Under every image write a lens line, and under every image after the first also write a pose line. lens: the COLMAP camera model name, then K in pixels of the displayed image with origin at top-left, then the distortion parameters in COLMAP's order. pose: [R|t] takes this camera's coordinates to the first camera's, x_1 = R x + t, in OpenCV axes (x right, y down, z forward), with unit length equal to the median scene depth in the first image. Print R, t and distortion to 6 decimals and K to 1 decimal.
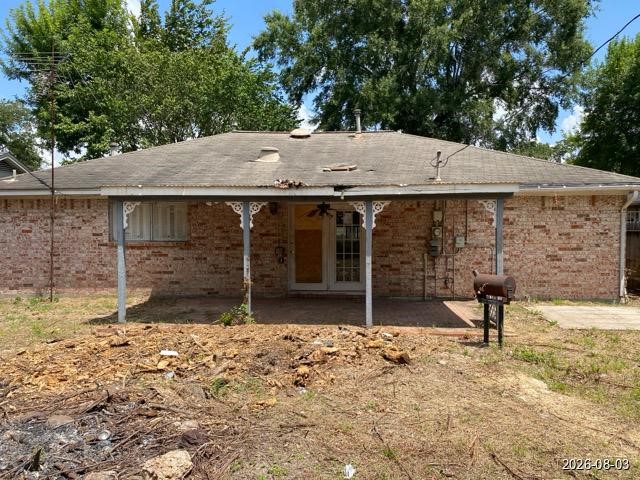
lens RADIAL K [[494.8, 0, 336.5], [0, 494.8, 236.7], [0, 0, 1]] dist [0.024357, -0.026359]
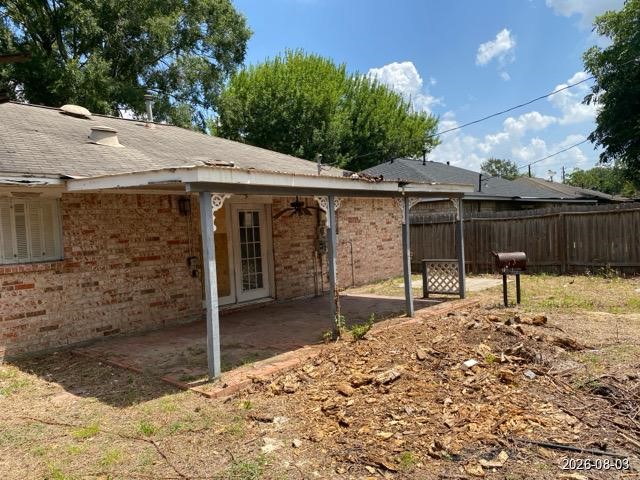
lens RADIAL K [[494.8, 0, 321.1], [0, 494.8, 241.8], [0, 0, 1]] dist [0.024357, -0.026359]
pose [[0.594353, -0.054221, 0.802374, -0.623927], [0.061595, 0.997863, 0.021806, -0.007930], [-0.801842, 0.036462, 0.596423, 0.357137]]
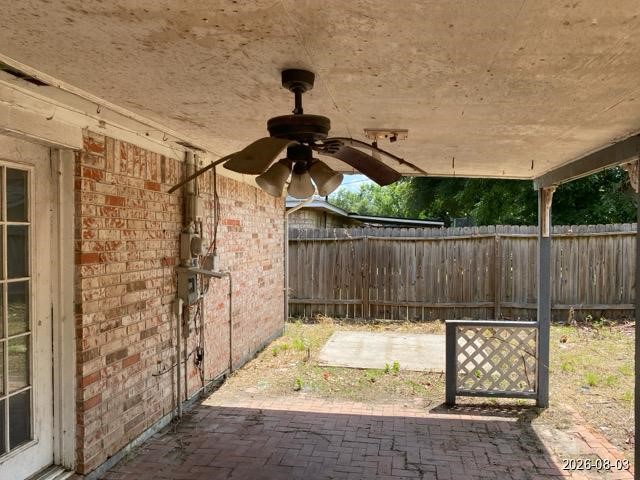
lens RADIAL K [[494.8, 0, 320.2], [0, 494.8, 243.3], [0, 0, 1]] dist [0.024357, -0.026359]
pose [[0.101517, -0.011020, 0.994773, -0.197820], [0.017322, 0.999807, 0.009308, -0.013088], [-0.994683, 0.016287, 0.101688, 0.816070]]
